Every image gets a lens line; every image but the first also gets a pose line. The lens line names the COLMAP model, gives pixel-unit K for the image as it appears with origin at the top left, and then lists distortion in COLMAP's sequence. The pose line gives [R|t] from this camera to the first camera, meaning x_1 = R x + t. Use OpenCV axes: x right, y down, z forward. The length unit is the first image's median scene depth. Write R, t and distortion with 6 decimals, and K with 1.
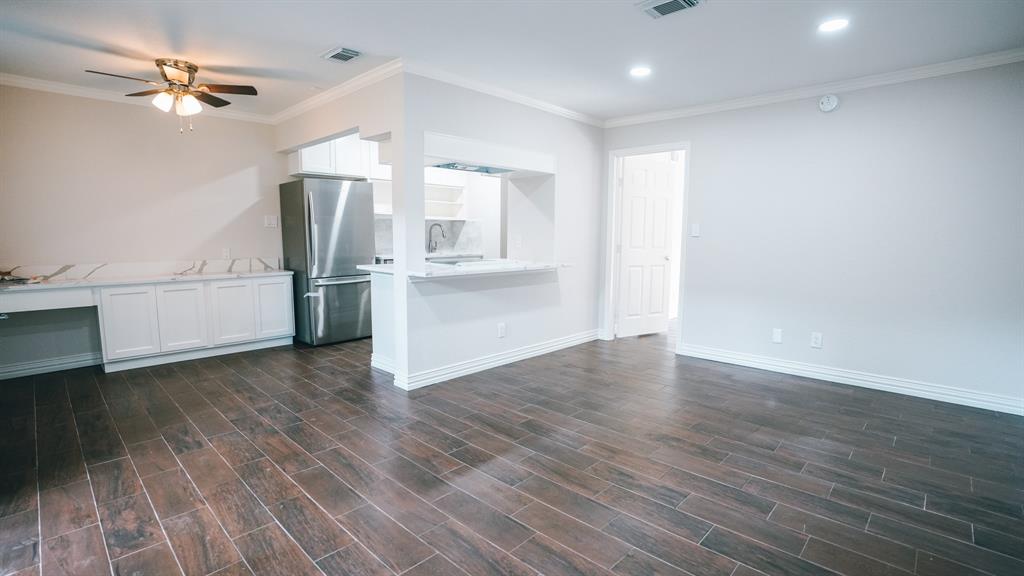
lens RADIAL K [[478.8, 0, 517.2], [0, 478.8, 288.6], [0, 0, 1]] dist [-0.048618, 0.013697]
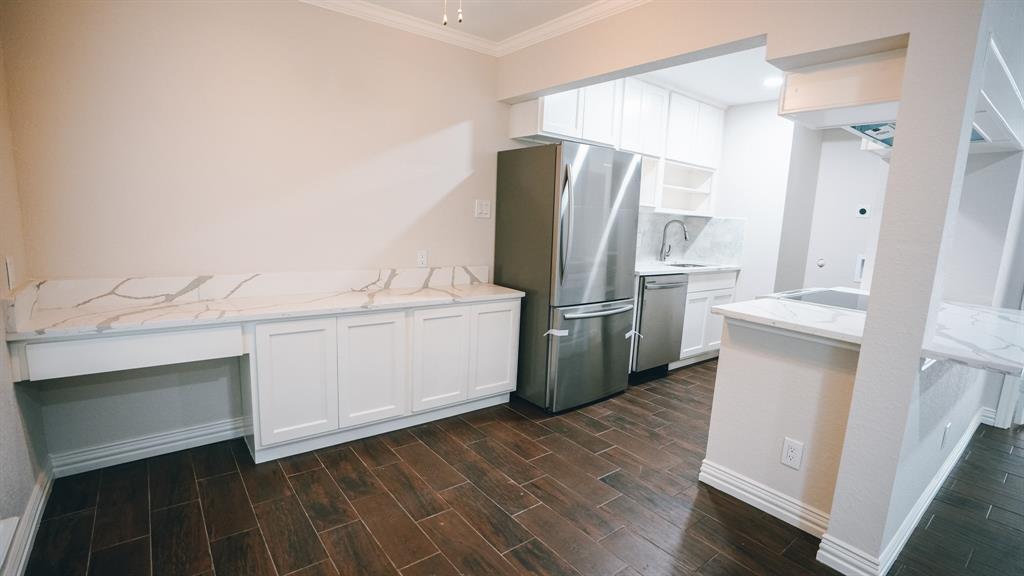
lens RADIAL K [[478.8, 0, 517.1], [0, 478.8, 291.8], [0, 0, 1]] dist [-0.048618, 0.013697]
pose [[0.989827, 0.062174, -0.127969, -0.406952], [-0.057202, 0.997472, 0.042172, -0.064161], [0.130268, -0.034423, 0.990881, 0.378219]]
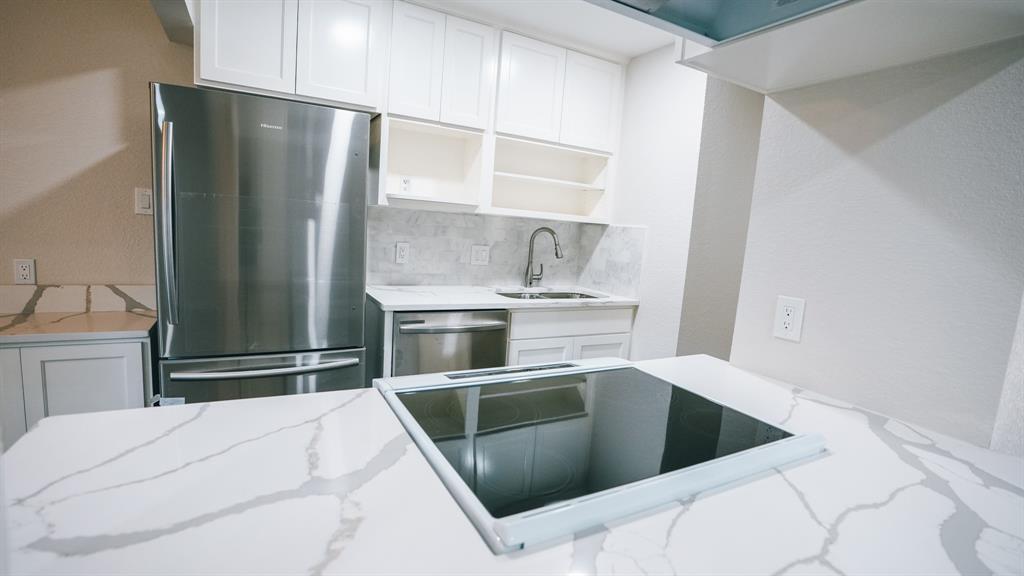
lens RADIAL K [[478.8, 0, 515.3], [0, 478.8, 286.5], [0, 0, 1]] dist [-0.048618, 0.013697]
pose [[0.953020, 0.096636, -0.287079, -0.075360], [-0.097355, 0.995180, 0.011804, -0.108411], [0.286835, 0.016699, 0.957834, 0.727813]]
